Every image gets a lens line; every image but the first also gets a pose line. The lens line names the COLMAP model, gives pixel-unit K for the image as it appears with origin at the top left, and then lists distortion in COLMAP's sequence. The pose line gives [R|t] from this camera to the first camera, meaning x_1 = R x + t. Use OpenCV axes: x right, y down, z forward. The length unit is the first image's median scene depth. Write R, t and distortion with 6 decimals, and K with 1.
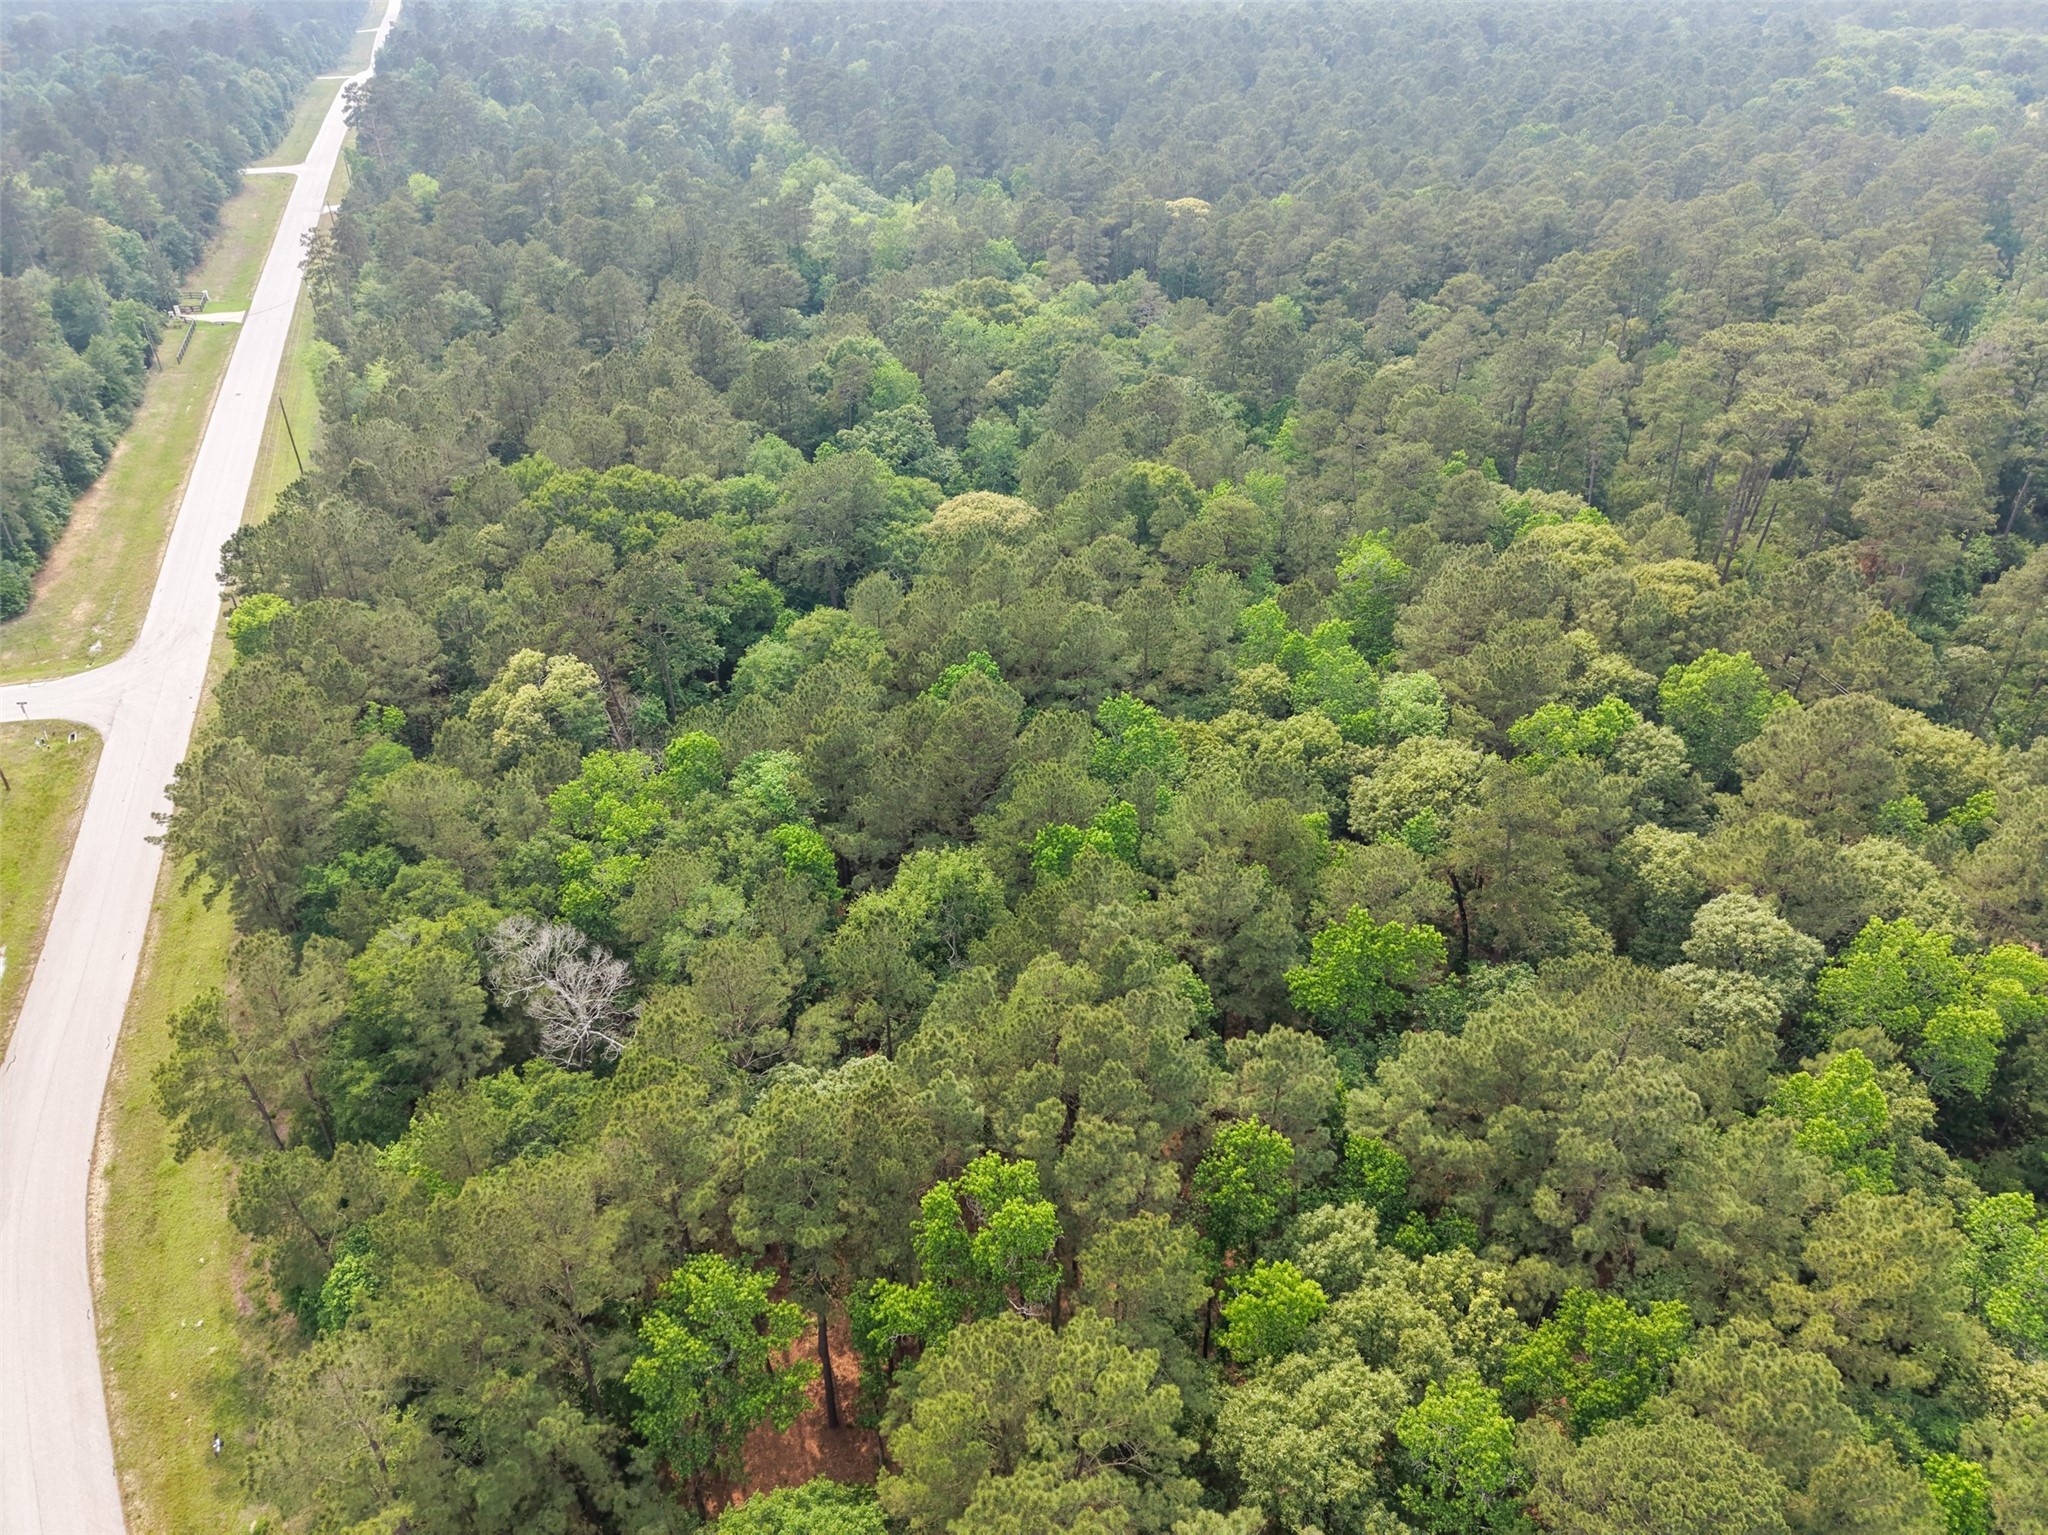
lens RADIAL K [[1331.5, 0, 1024.0], [0, 1331.5, 767.5], [0, 0, 1]] dist [0.021501, -0.022785]
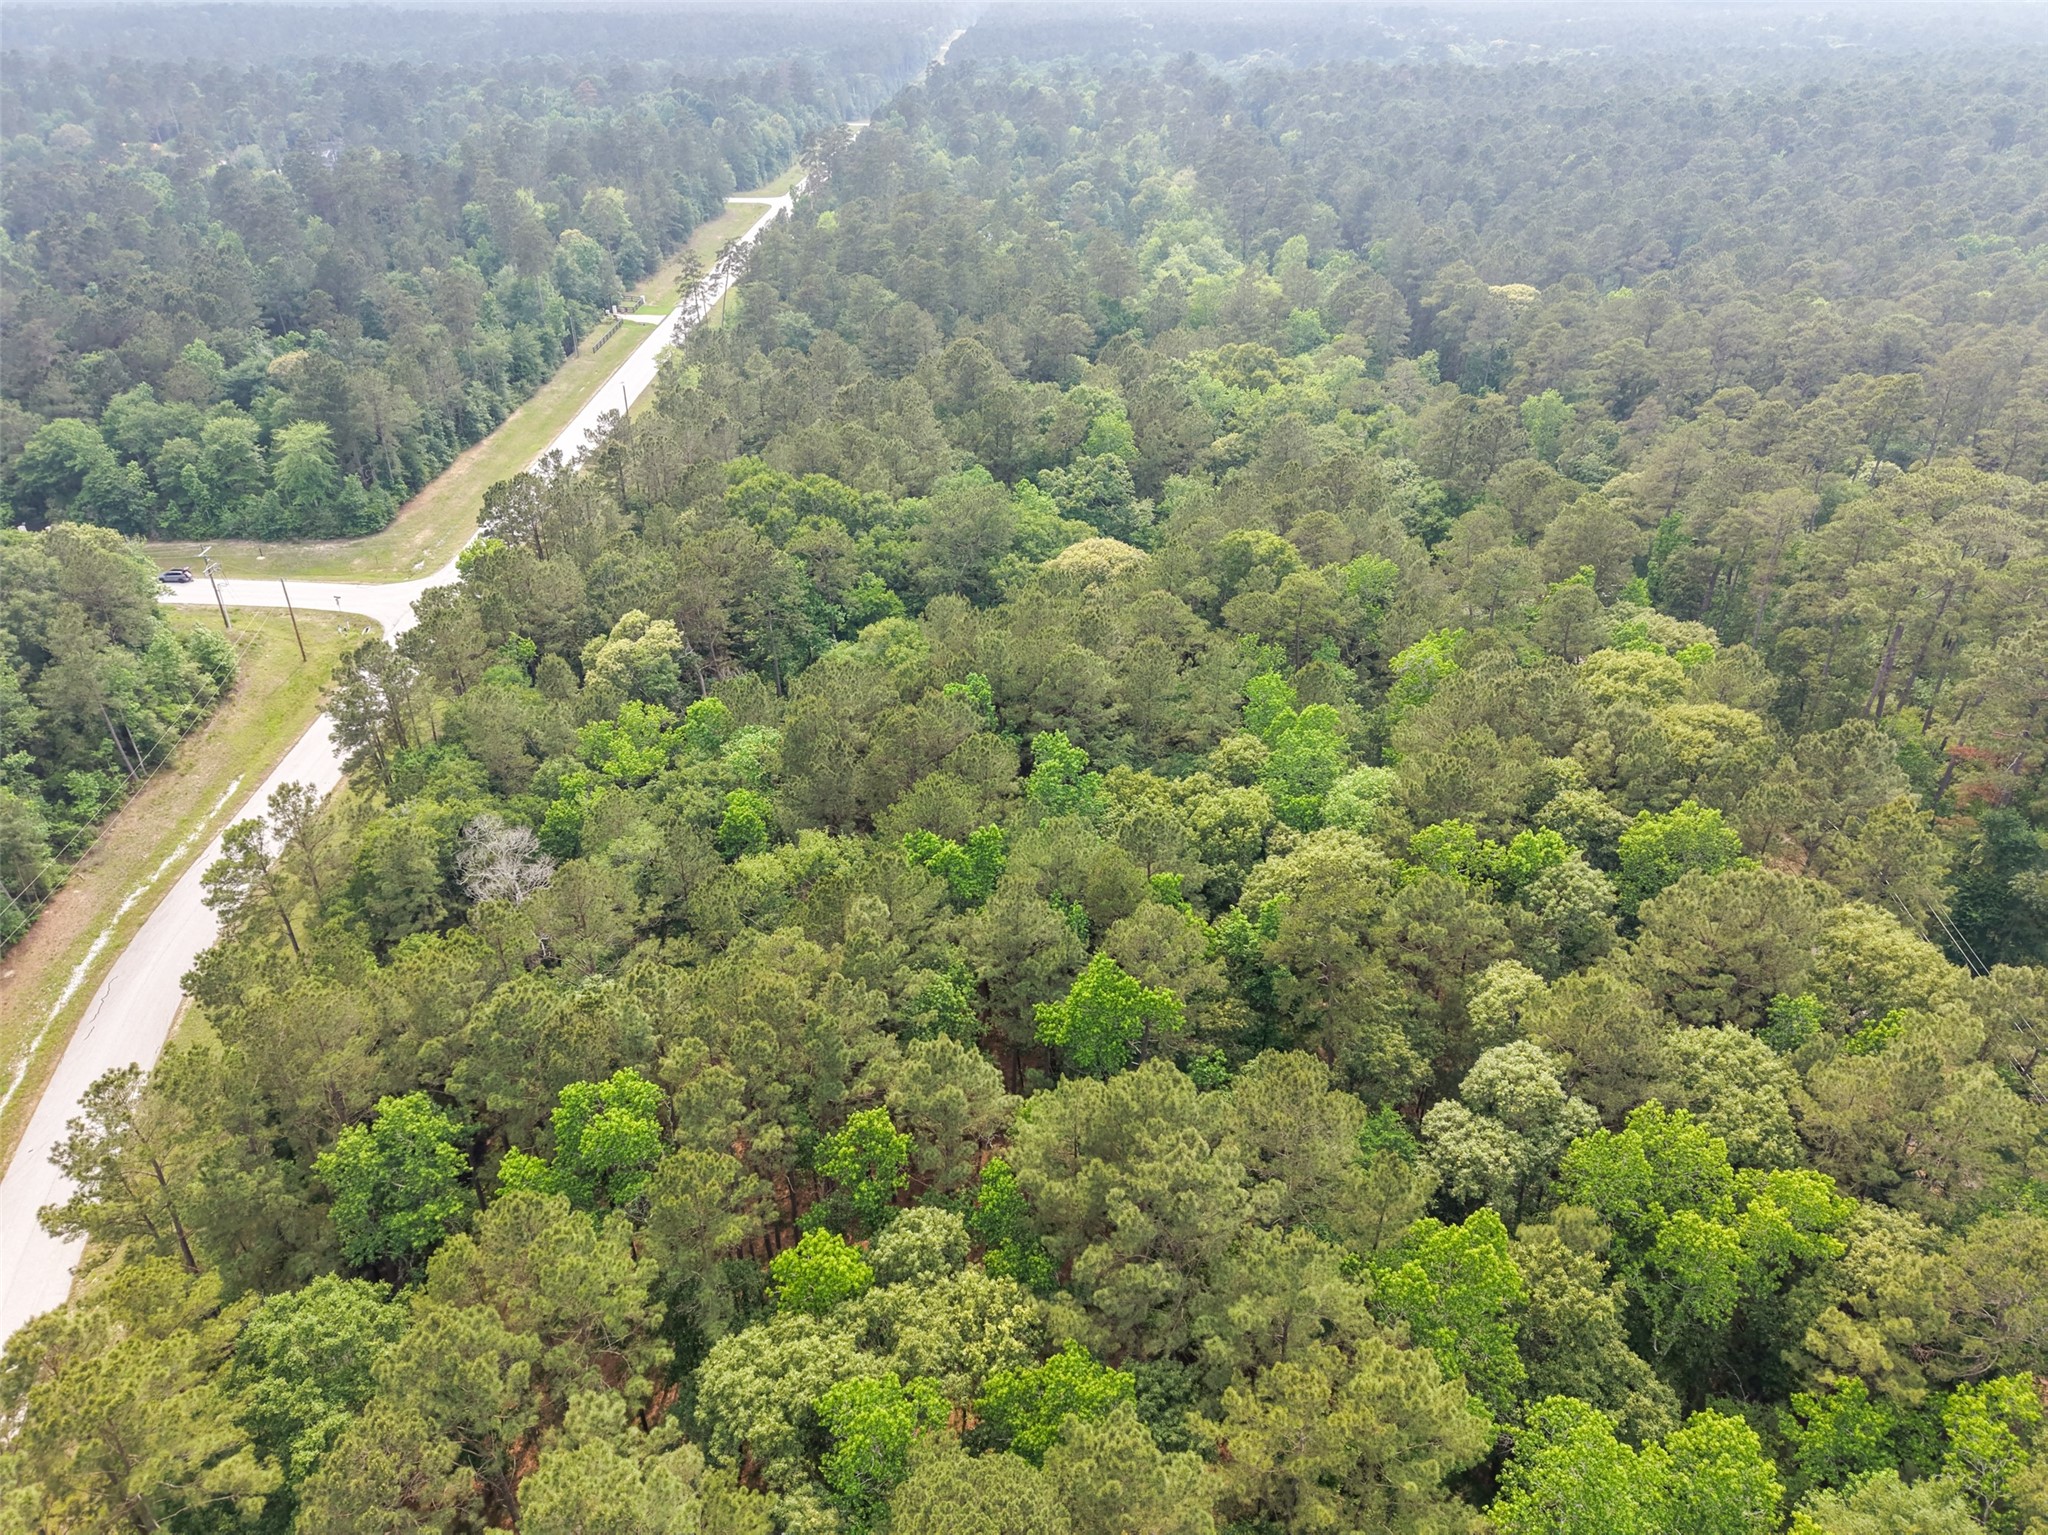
lens RADIAL K [[1331.5, 0, 1024.0], [0, 1331.5, 767.5], [0, 0, 1]] dist [0.021501, -0.022785]
pose [[0.935280, 0.187510, -0.300153, 0.268149], [-0.198897, 0.979991, -0.007550, -0.010165], [0.292732, 0.066761, 0.953861, -0.004257]]
